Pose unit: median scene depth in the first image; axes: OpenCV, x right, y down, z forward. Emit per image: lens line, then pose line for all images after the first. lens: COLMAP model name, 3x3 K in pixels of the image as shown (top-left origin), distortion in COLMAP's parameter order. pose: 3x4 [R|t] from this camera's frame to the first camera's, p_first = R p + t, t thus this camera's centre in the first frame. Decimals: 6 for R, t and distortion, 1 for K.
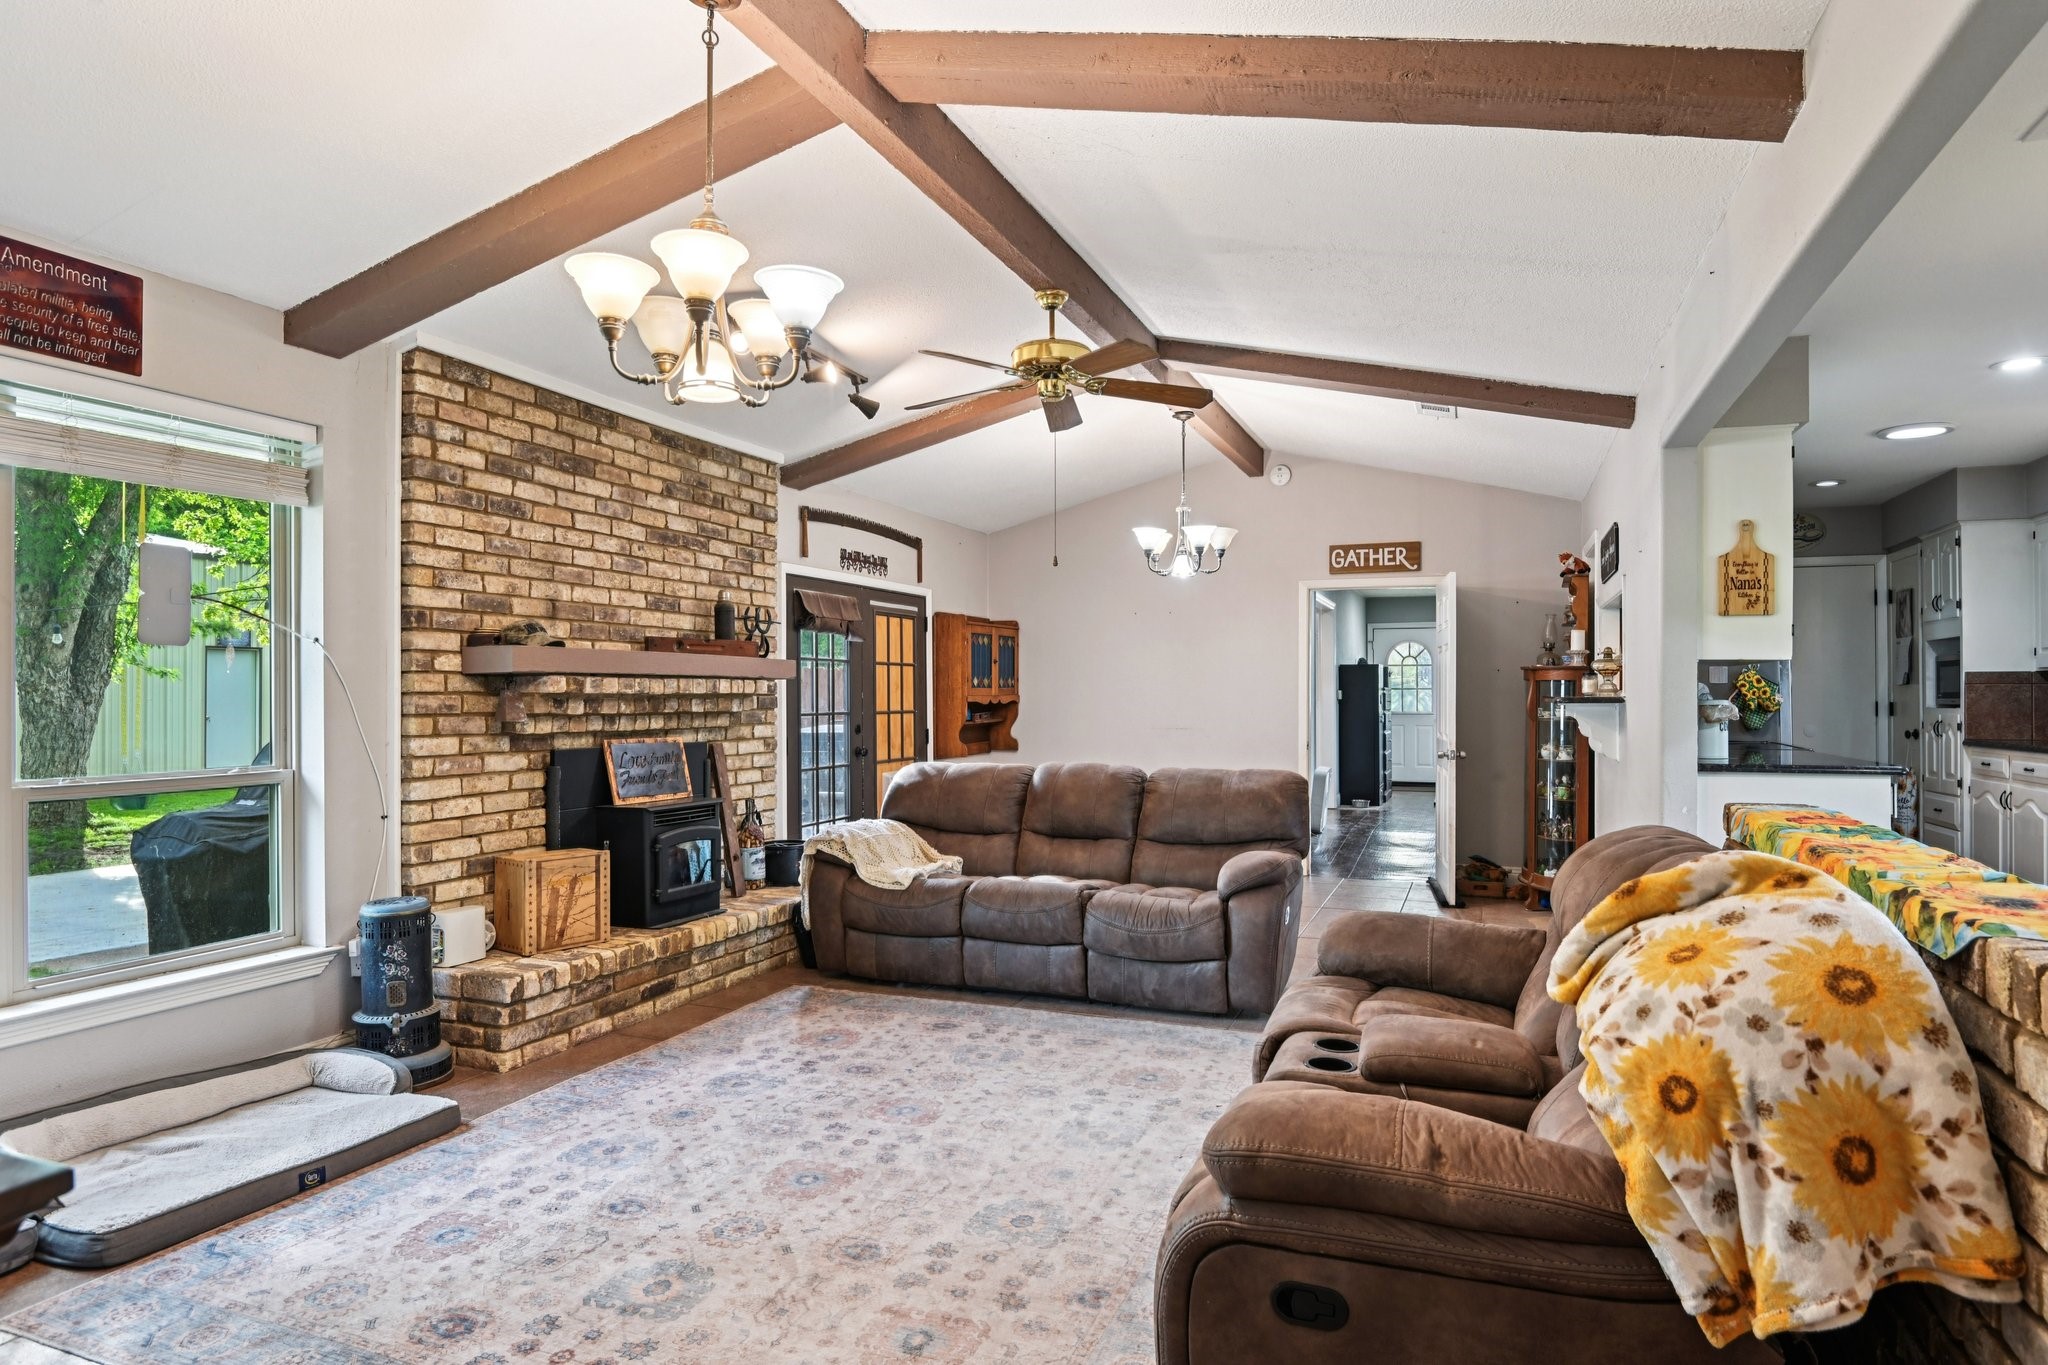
lens RADIAL K [[1208.3, 0, 1024.0], [0, 1208.3, 682.5], [0, 0, 1]] dist [-0.014653, -0.000378]
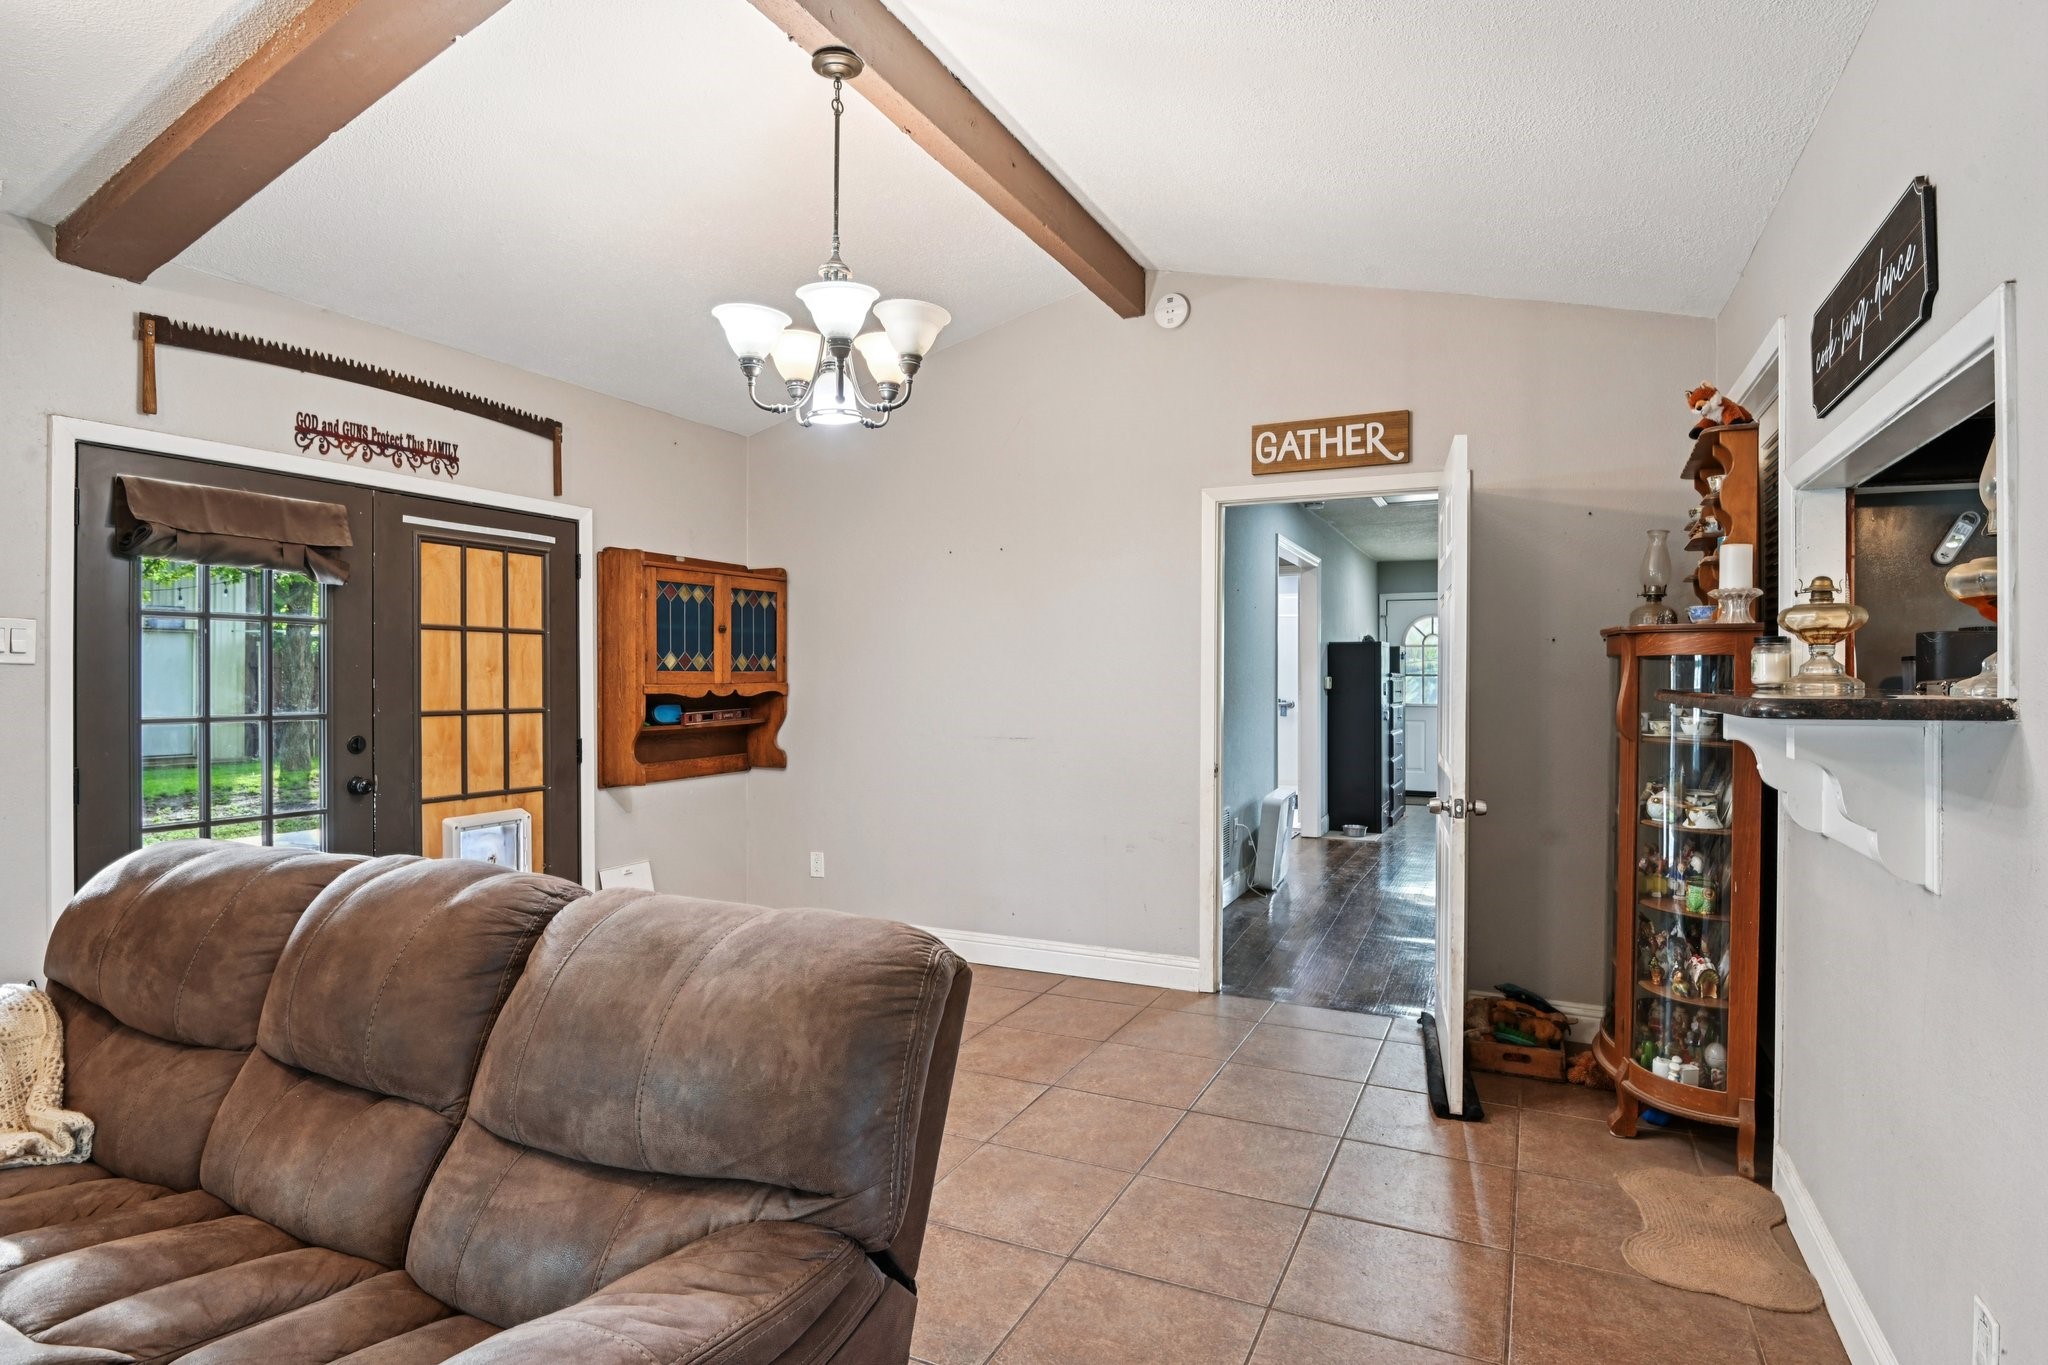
lens RADIAL K [[1076.7, 0, 1030.2], [0, 1076.7, 677.6], [0, 0, 1]] dist [-0.005756, -0.017020]
pose [[0.997410, 0.001911, -0.071898, 0.198292], [-0.001324, 0.999965, 0.008213, 0.003309], [0.071911, -0.008096, 0.997378, 0.513379]]
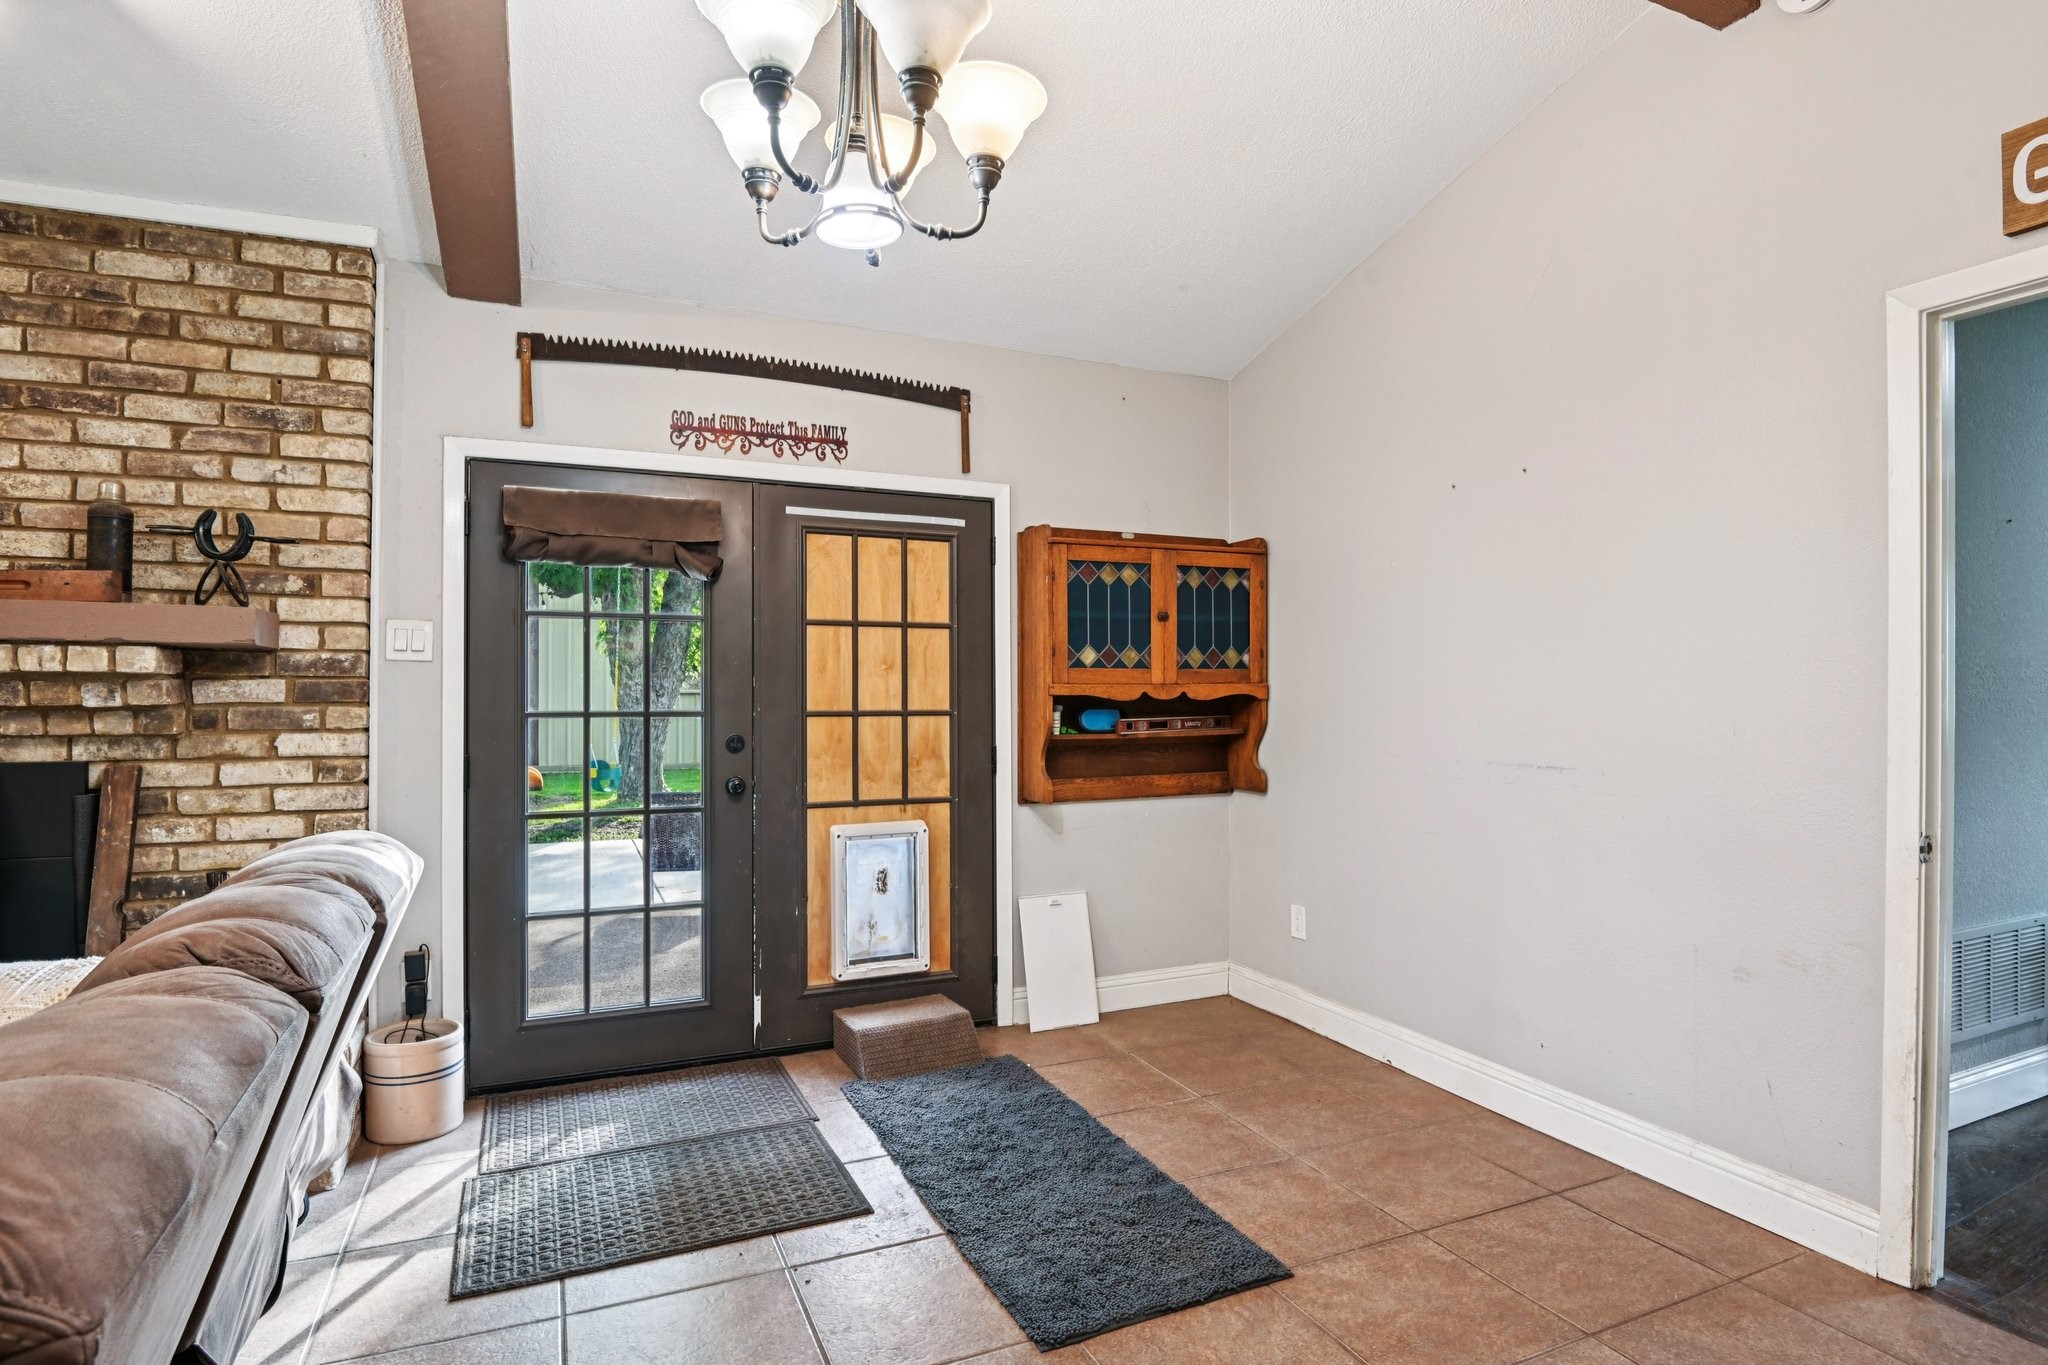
lens RADIAL K [[1065.7, 0, 1024.1], [0, 1065.7, 690.8], [0, 0, 1]] dist [-0.006289, -0.014646]
pose [[0.713333, 0.000591, -0.700825, 0.279826], [0.004881, 0.999971, 0.005812, 0.012242], [0.700809, -0.007567, 0.713309, 0.722740]]
